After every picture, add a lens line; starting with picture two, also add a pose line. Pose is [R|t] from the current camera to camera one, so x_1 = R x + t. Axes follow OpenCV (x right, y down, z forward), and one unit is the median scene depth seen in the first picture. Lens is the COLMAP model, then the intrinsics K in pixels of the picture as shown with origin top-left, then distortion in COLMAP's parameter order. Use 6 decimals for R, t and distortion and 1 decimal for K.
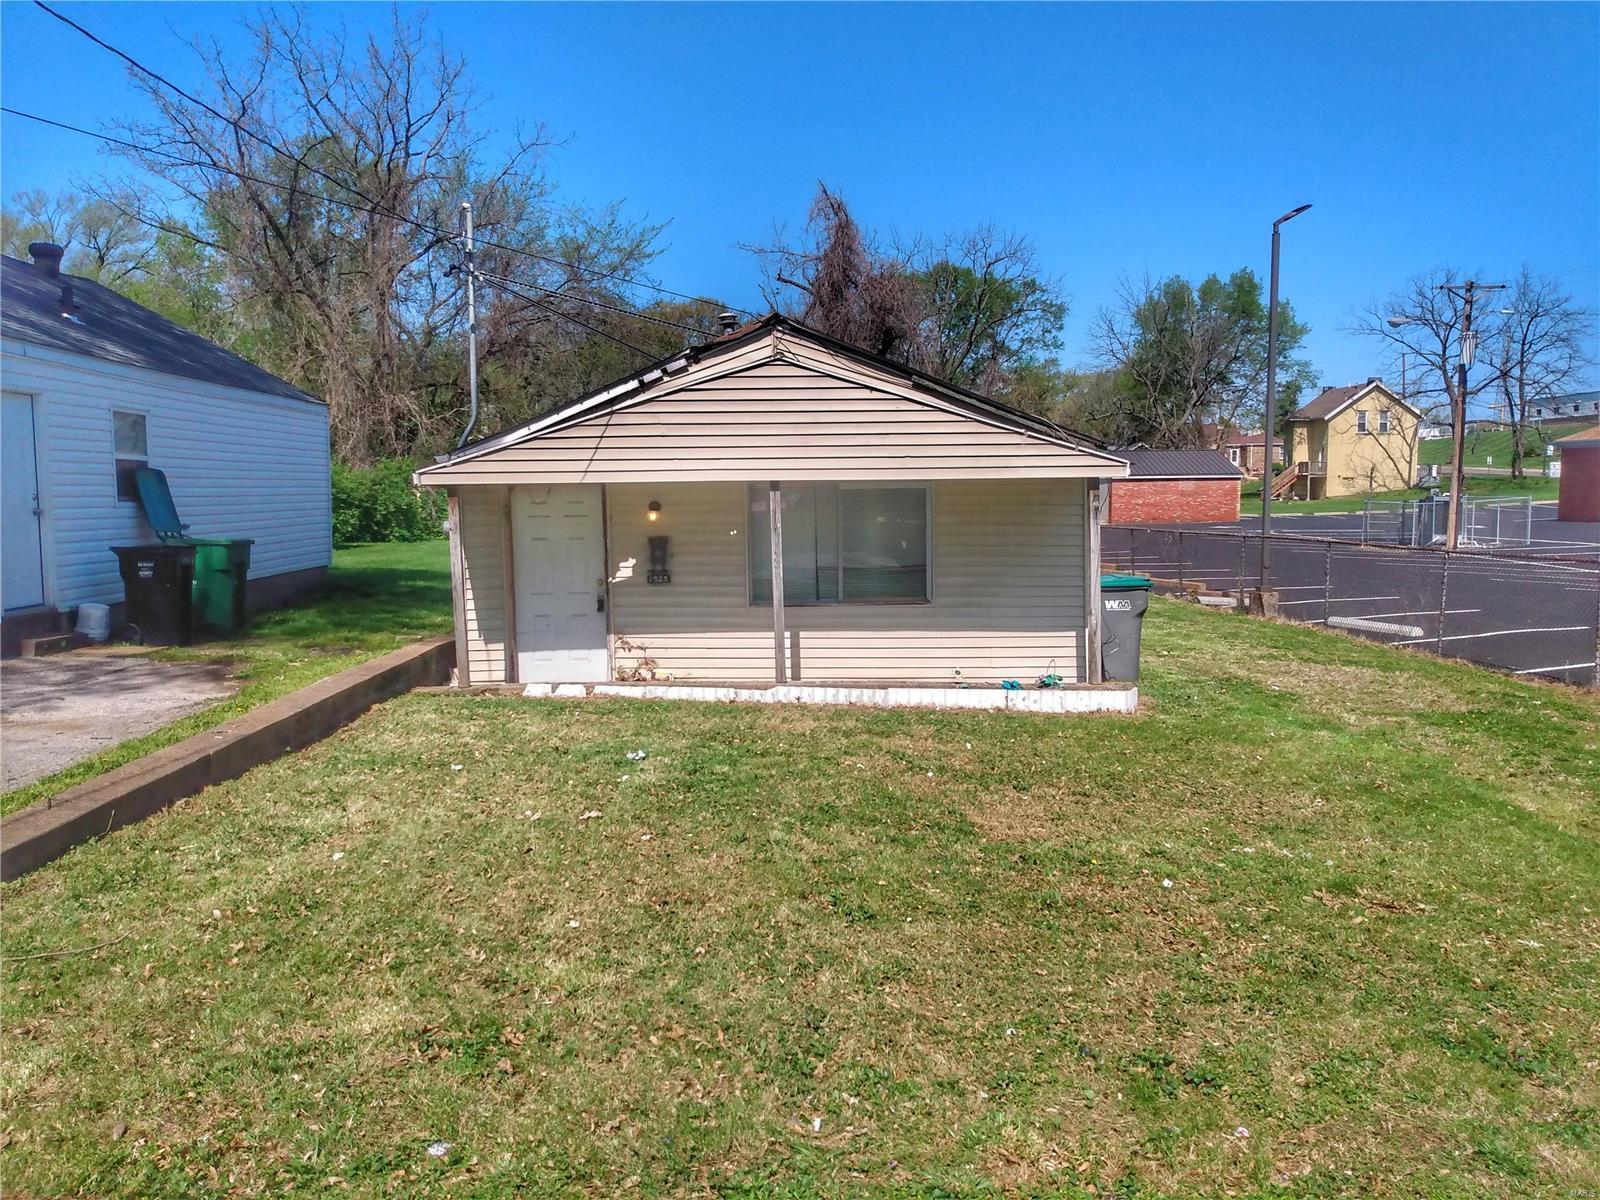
lens RADIAL K [[1242.6, 0, 799.6], [0, 1242.6, 639.0], [0, 0, 1]] dist [0.053831, -0.003100]
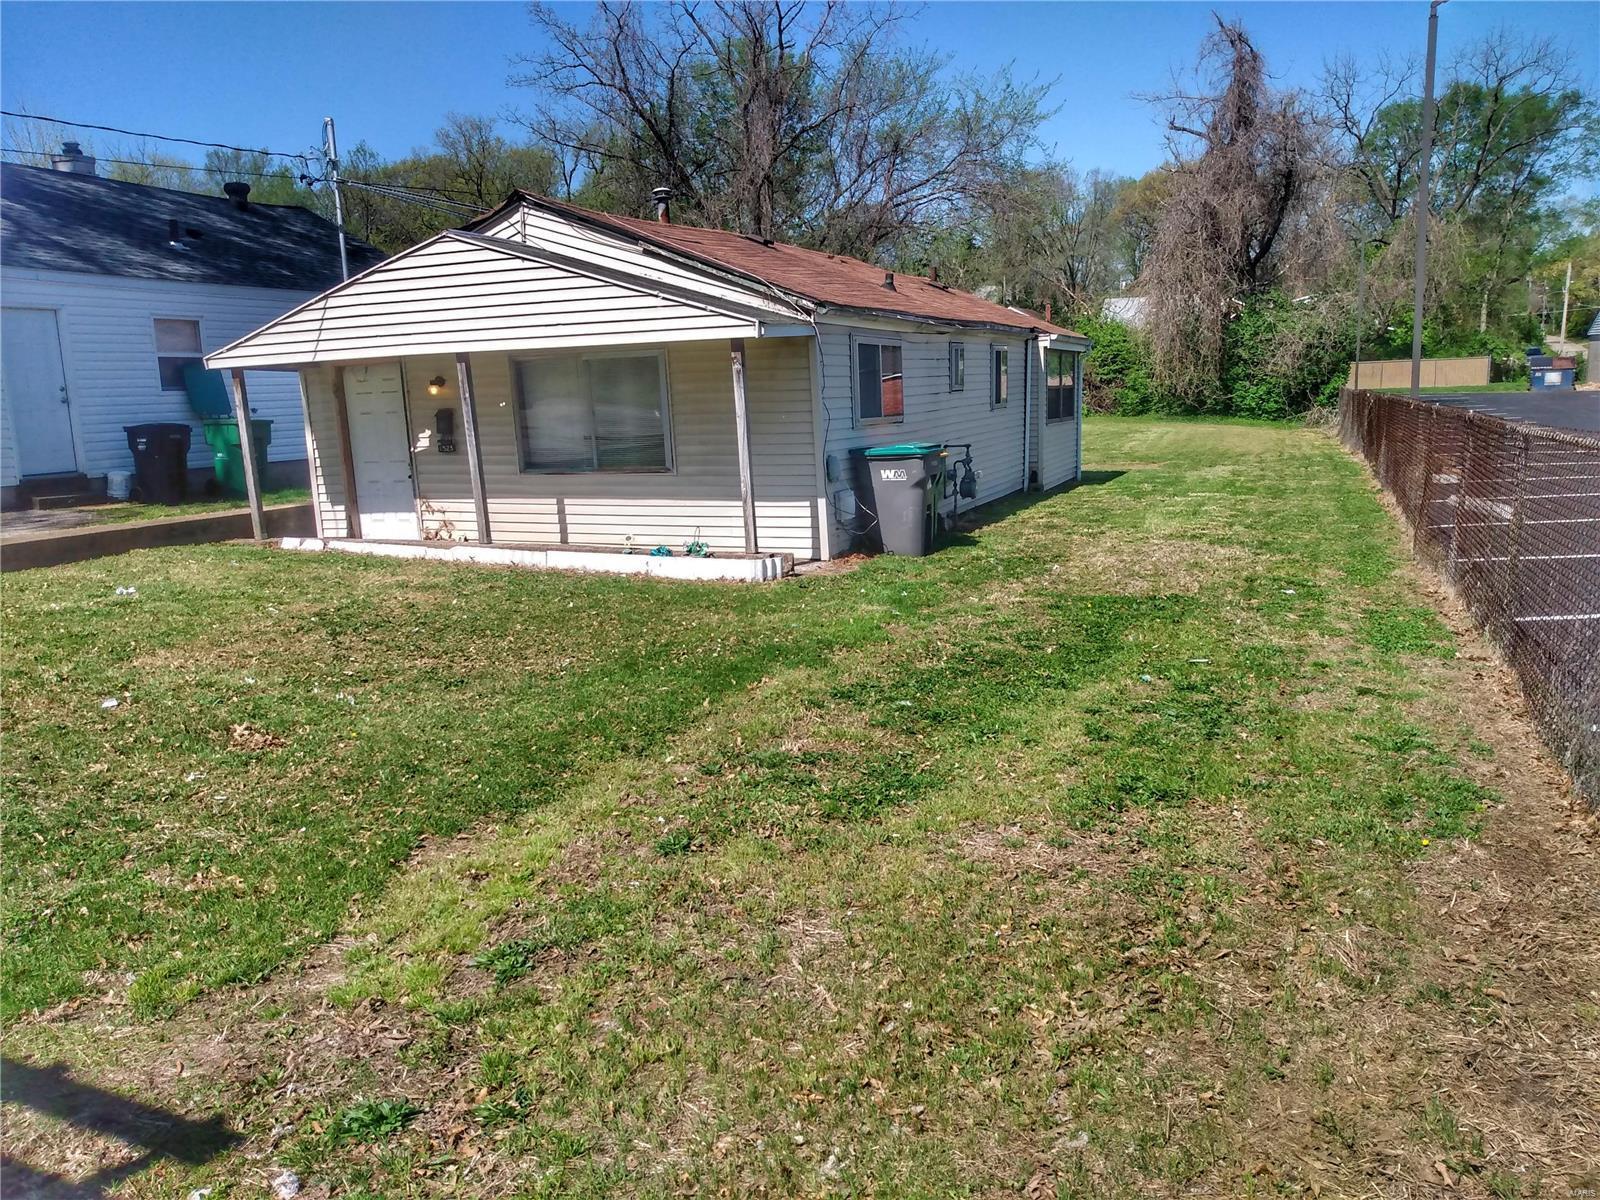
lens RADIAL K [[1231.3, 0, 800.9], [0, 1231.3, 681.5], [0, 0, 1]] dist [0.004231, -0.003426]
pose [[0.910622, 0.071396, -0.407025, 0.628878], [-0.019247, 0.991221, 0.130809, 0.007720], [0.412791, -0.111283, 0.904002, 0.116225]]
